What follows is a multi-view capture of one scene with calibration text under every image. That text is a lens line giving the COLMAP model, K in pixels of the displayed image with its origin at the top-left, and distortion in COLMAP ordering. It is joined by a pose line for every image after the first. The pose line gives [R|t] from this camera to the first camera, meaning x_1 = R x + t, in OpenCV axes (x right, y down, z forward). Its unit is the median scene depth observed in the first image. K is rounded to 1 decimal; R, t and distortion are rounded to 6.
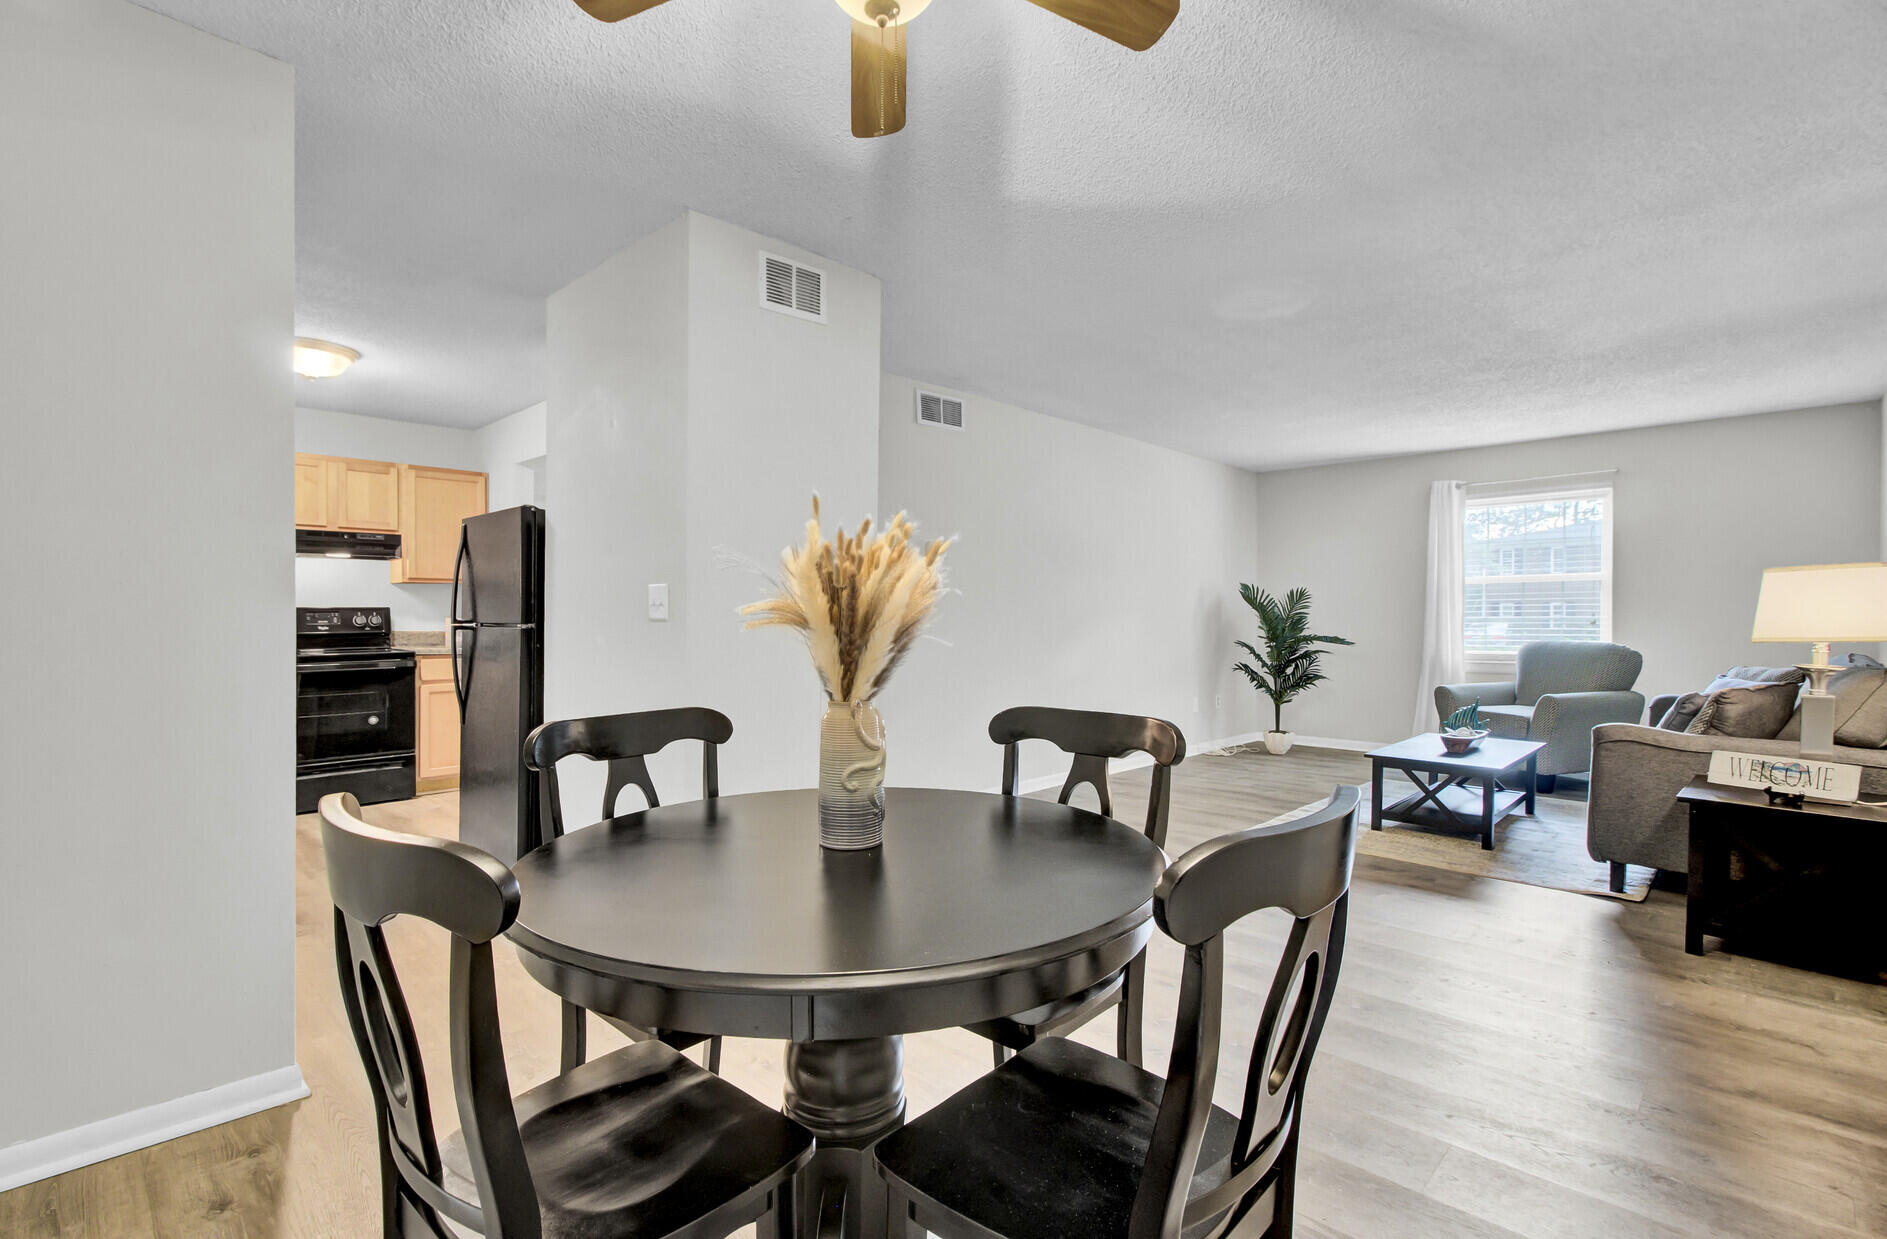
lens RADIAL K [[872.6, 0, 936.2], [0, 872.6, 613.5], [0, 0, 1]] dist [0.019468, 0.000629]
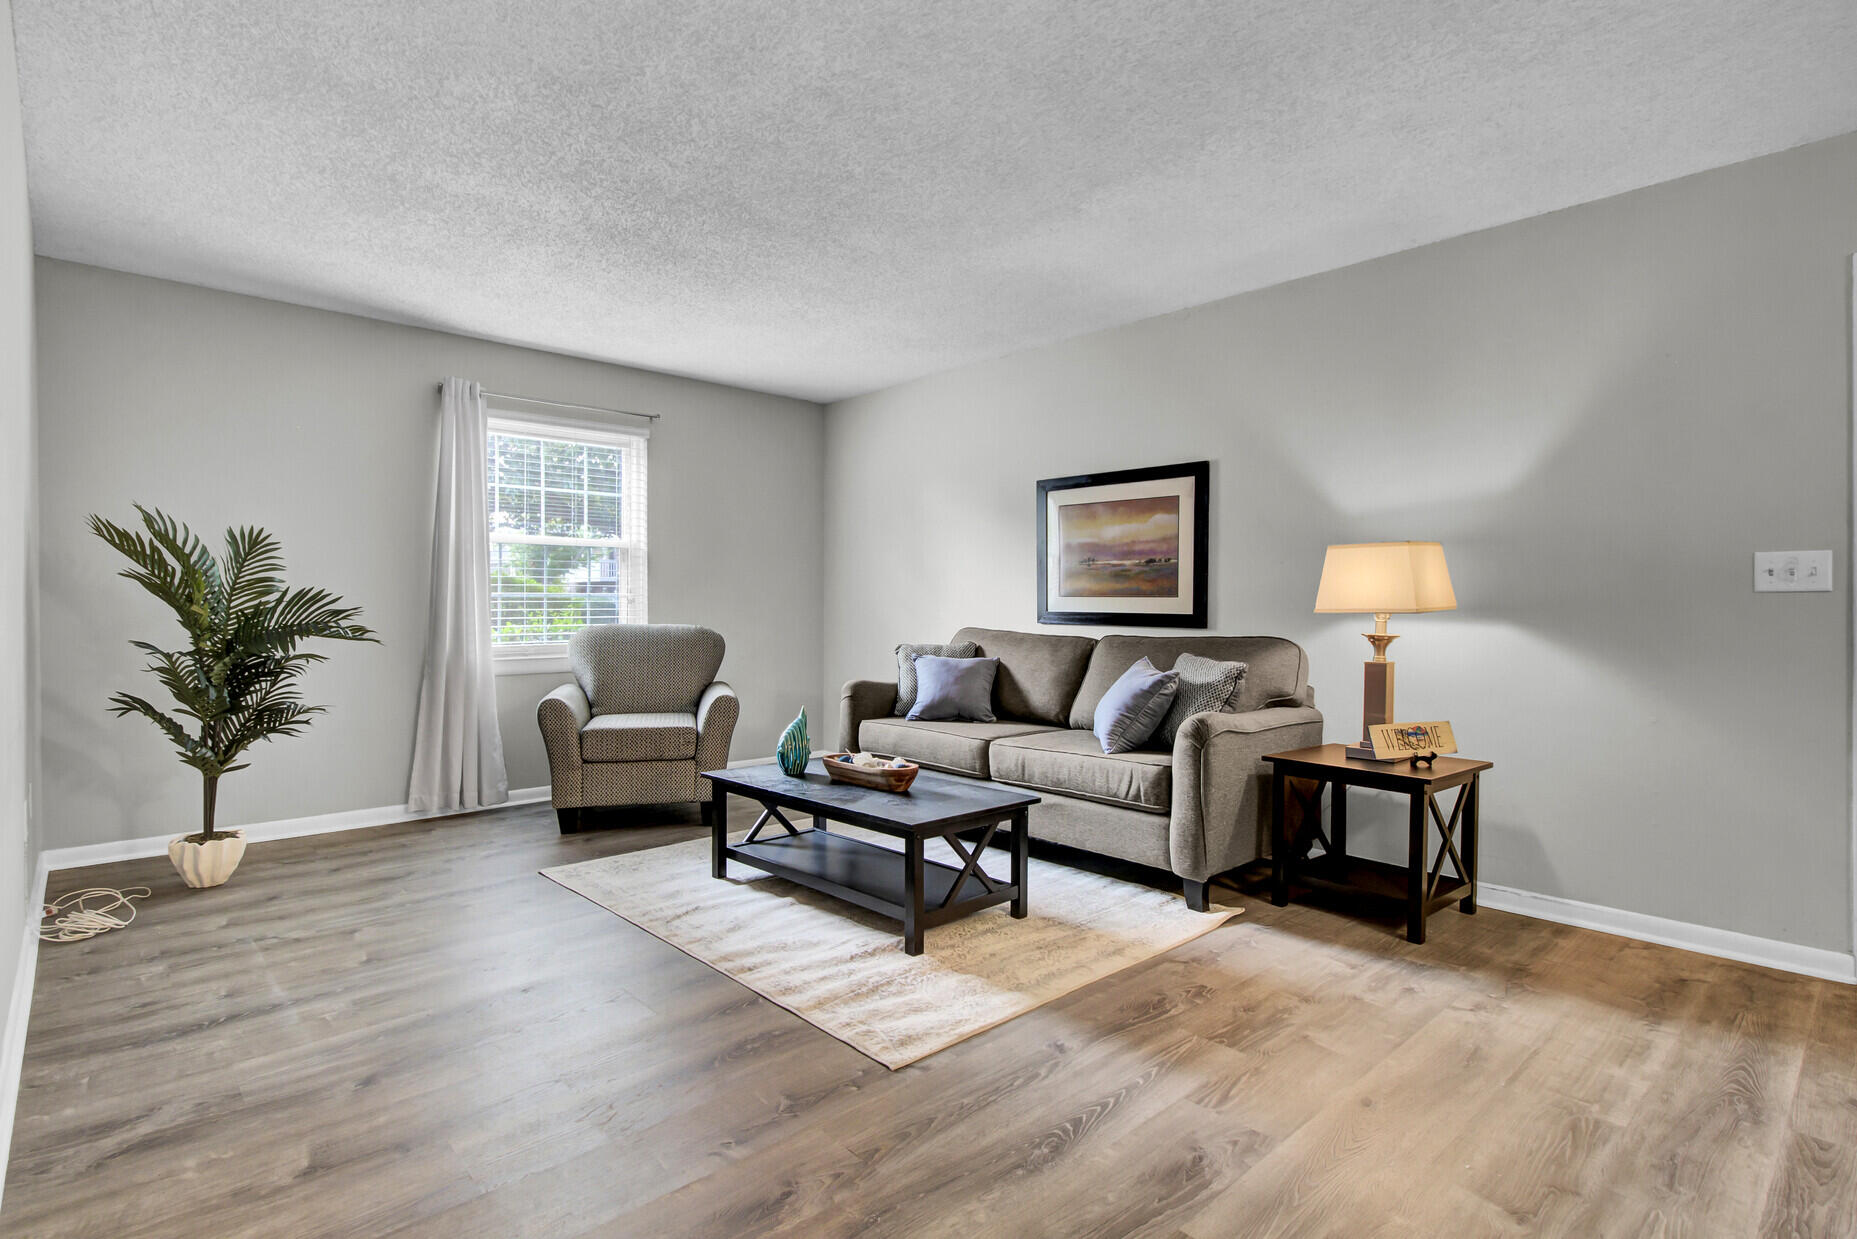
lens RADIAL K [[930.2, 0, 928.5], [0, 930.2, 619.5], [0, 0, 1]] dist [0.001887, 0.000291]
pose [[0.062459, -0.012626, 0.997968, -0.068648], [-0.008277, 0.999879, 0.013169, 0.012451], [-0.998013, -0.009082, 0.062347, 0.605710]]
